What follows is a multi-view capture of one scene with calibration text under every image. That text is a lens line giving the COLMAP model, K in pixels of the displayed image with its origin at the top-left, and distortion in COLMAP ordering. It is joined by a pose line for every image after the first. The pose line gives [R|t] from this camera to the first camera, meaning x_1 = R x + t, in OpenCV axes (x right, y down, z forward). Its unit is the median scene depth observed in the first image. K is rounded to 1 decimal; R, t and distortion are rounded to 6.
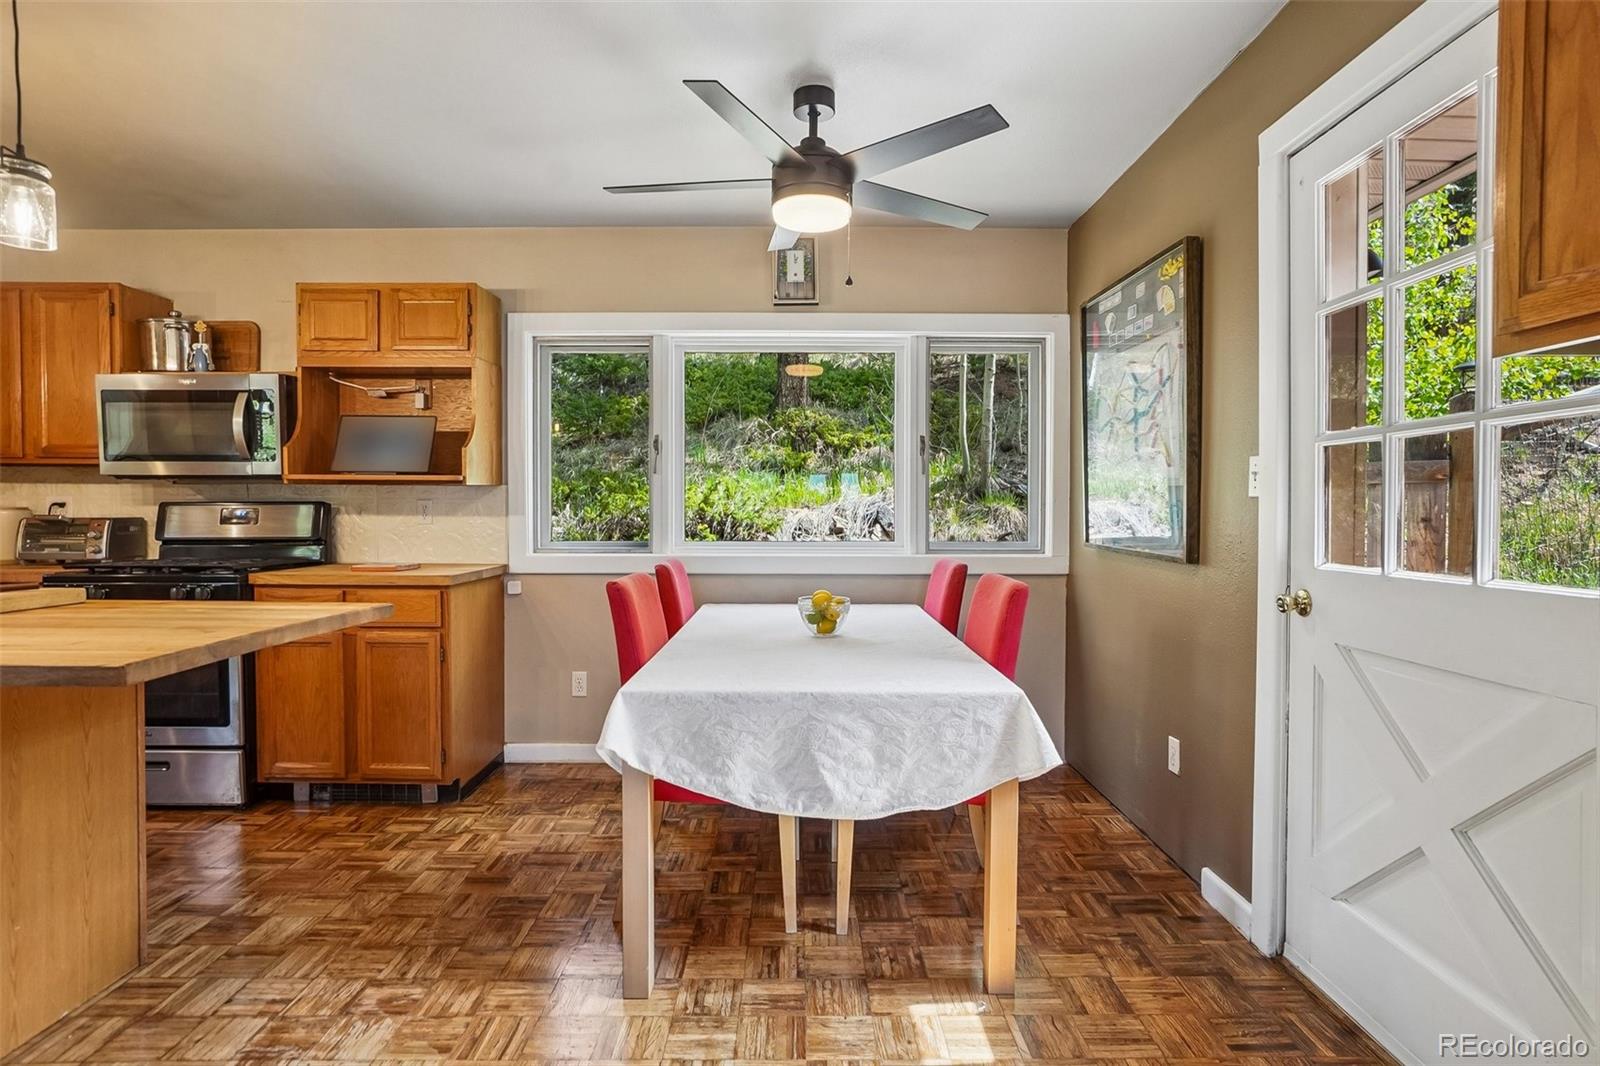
lens RADIAL K [[824.8, 0, 799.4], [0, 824.8, 527.3], [0, 0, 1]] dist [-0.041828, 0.021013]
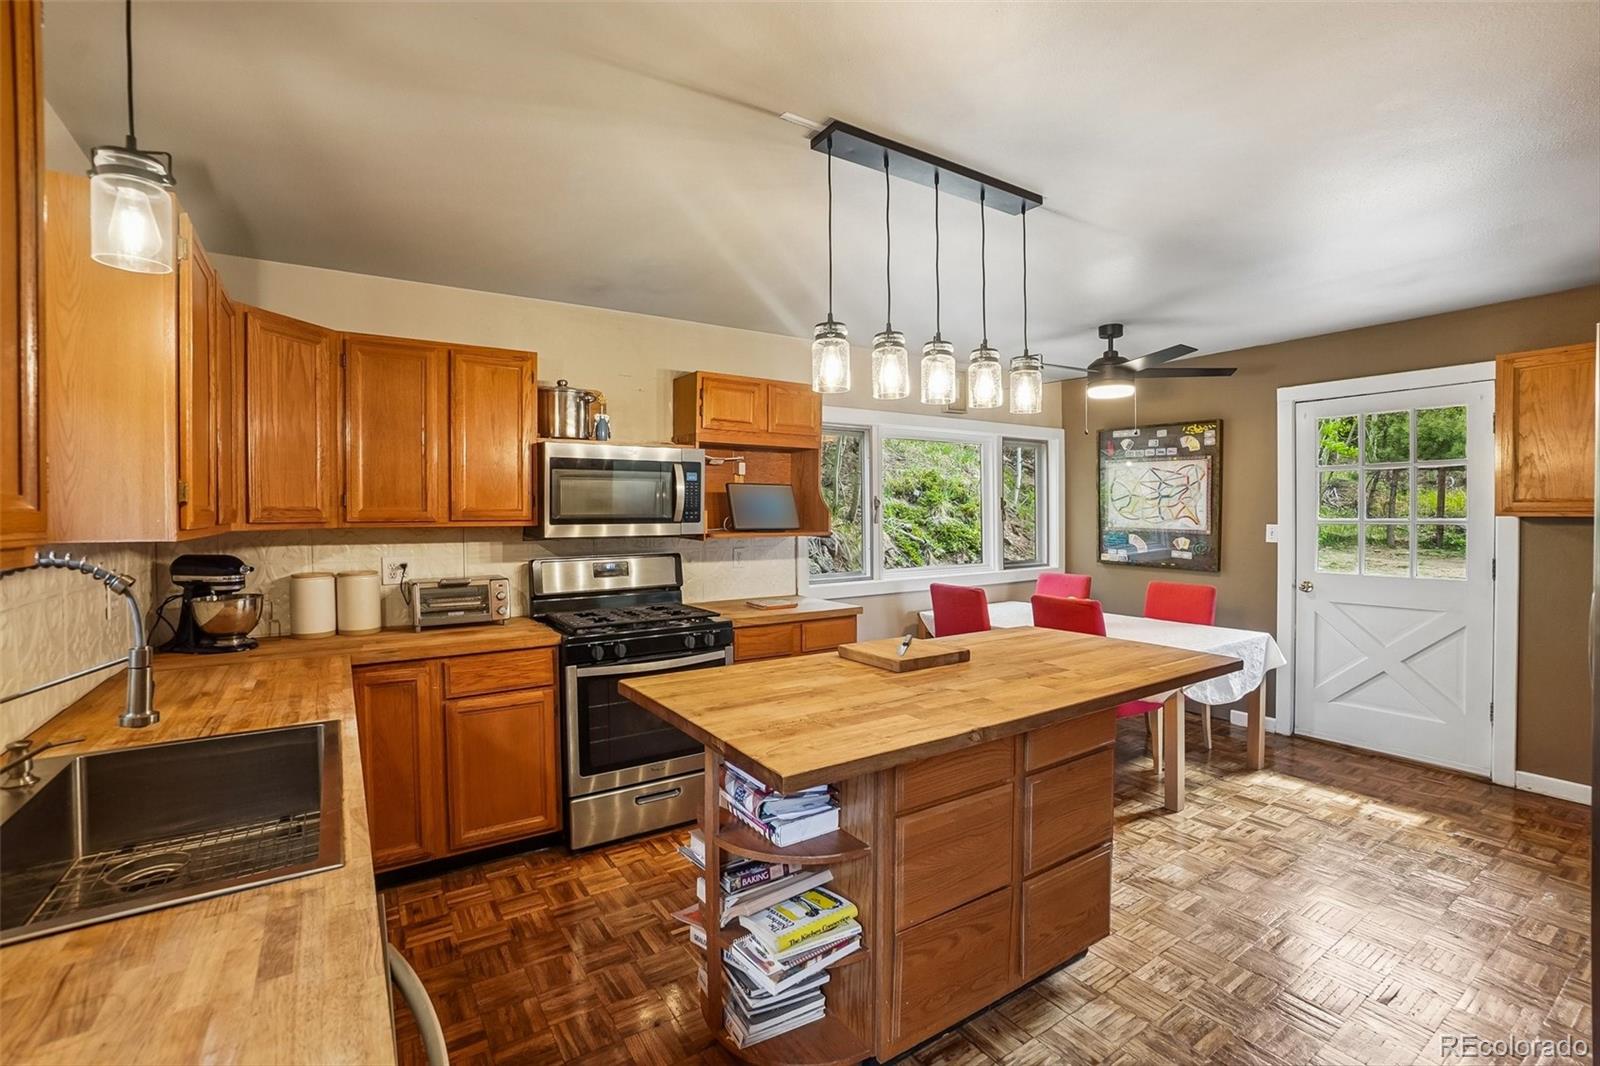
lens RADIAL K [[708.9, 0, 797.9], [0, 708.9, 528.9], [0, 0, 1]] dist [-0.063045, 0.021396]
pose [[0.837023, -0.020692, 0.546777, -1.042013], [0.019716, 0.999776, 0.007653, -0.073967], [-0.546813, 0.004375, 0.837244, 0.058191]]
